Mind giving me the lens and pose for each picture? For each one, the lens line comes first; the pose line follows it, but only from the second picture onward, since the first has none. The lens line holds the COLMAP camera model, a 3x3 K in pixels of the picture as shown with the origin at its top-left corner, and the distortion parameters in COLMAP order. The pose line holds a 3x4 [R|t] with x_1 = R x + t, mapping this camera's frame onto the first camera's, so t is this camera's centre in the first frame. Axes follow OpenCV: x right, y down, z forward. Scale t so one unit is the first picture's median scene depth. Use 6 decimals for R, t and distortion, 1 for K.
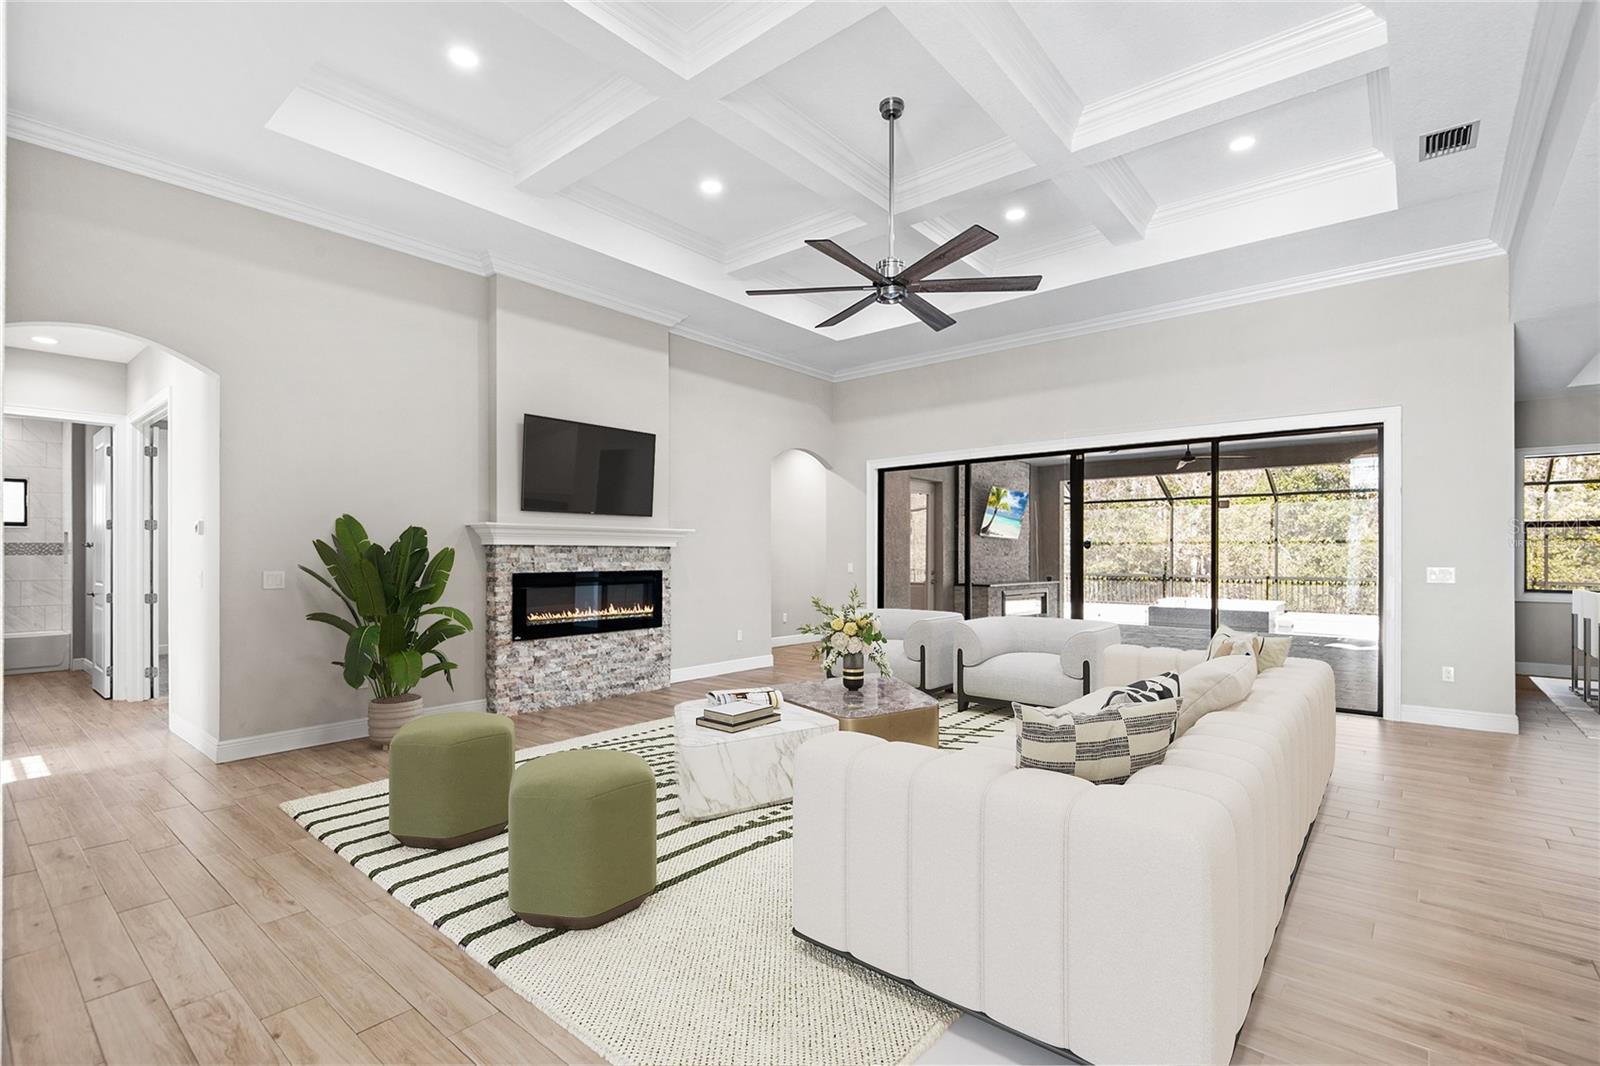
lens RADIAL K [[733.1, 0, 792.9], [0, 733.1, 545.0], [0, 0, 1]] dist [0.000184, -0.000493]
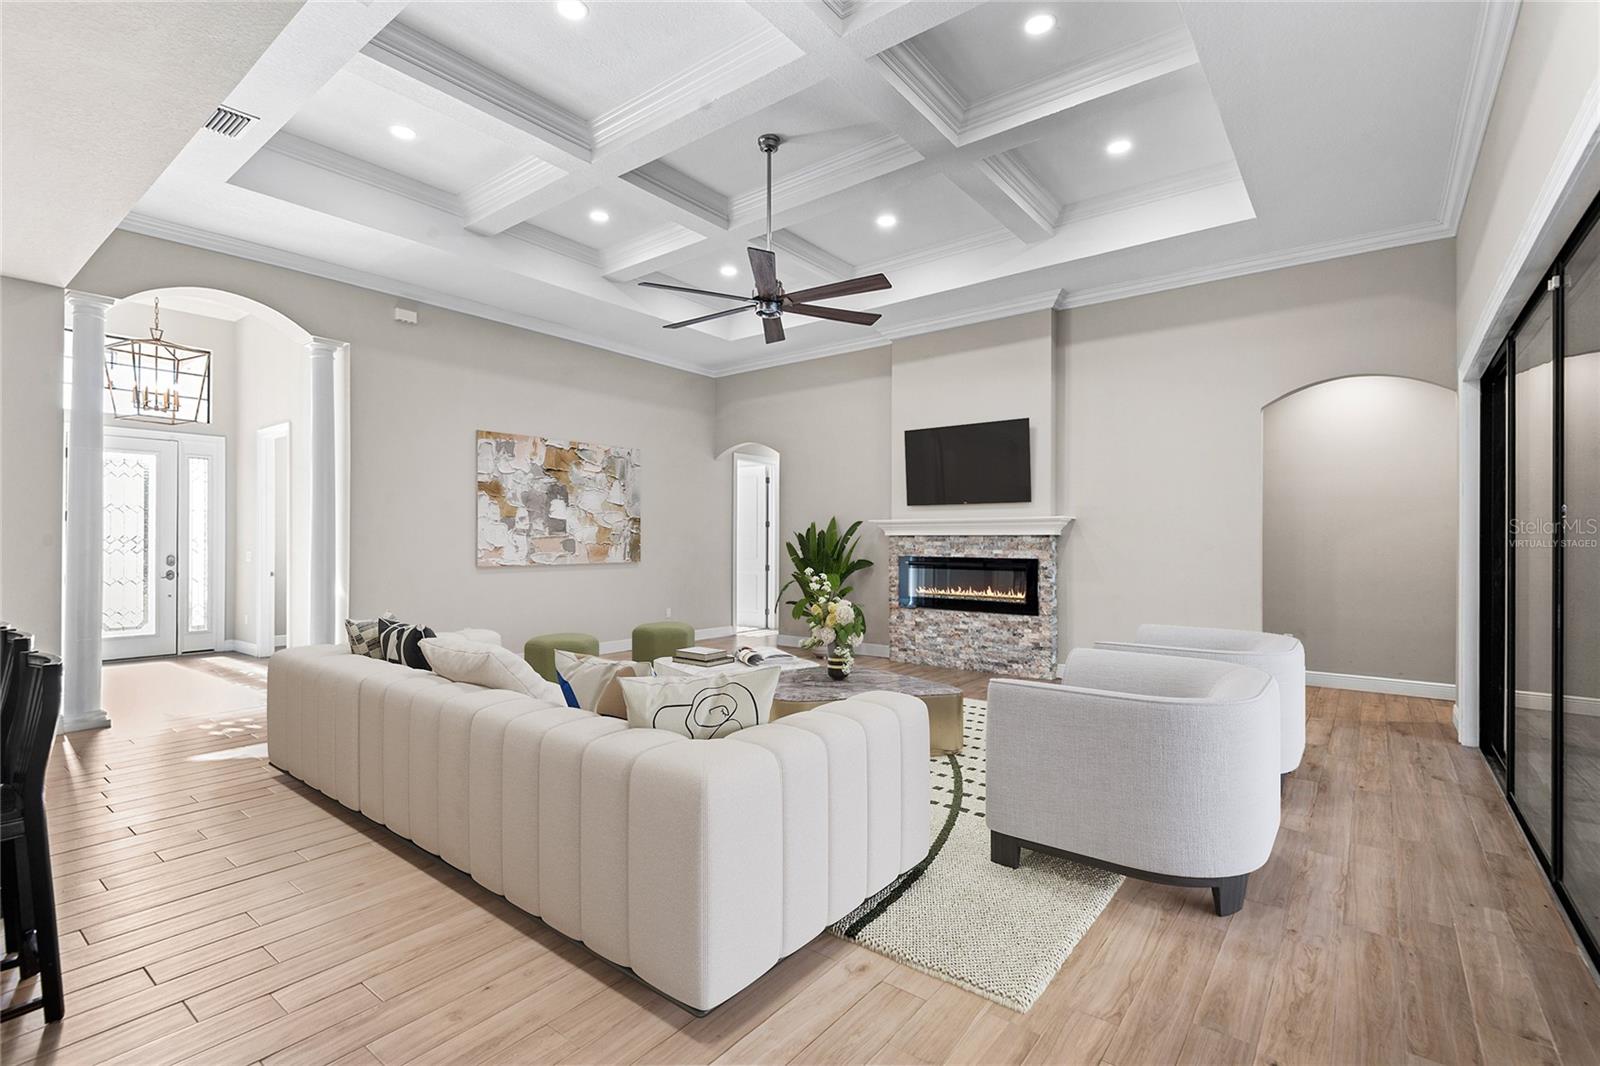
lens RADIAL K [[733.1, 0, 792.9], [0, 733.1, 545.0], [0, 0, 1]] dist [0.000184, -0.000493]
pose [[0.025631, 0.000342, -0.999671, 0.853469], [0.005669, 0.999984, 0.000488, 0.014051], [0.999655, -0.005680, 0.025628, 0.682597]]
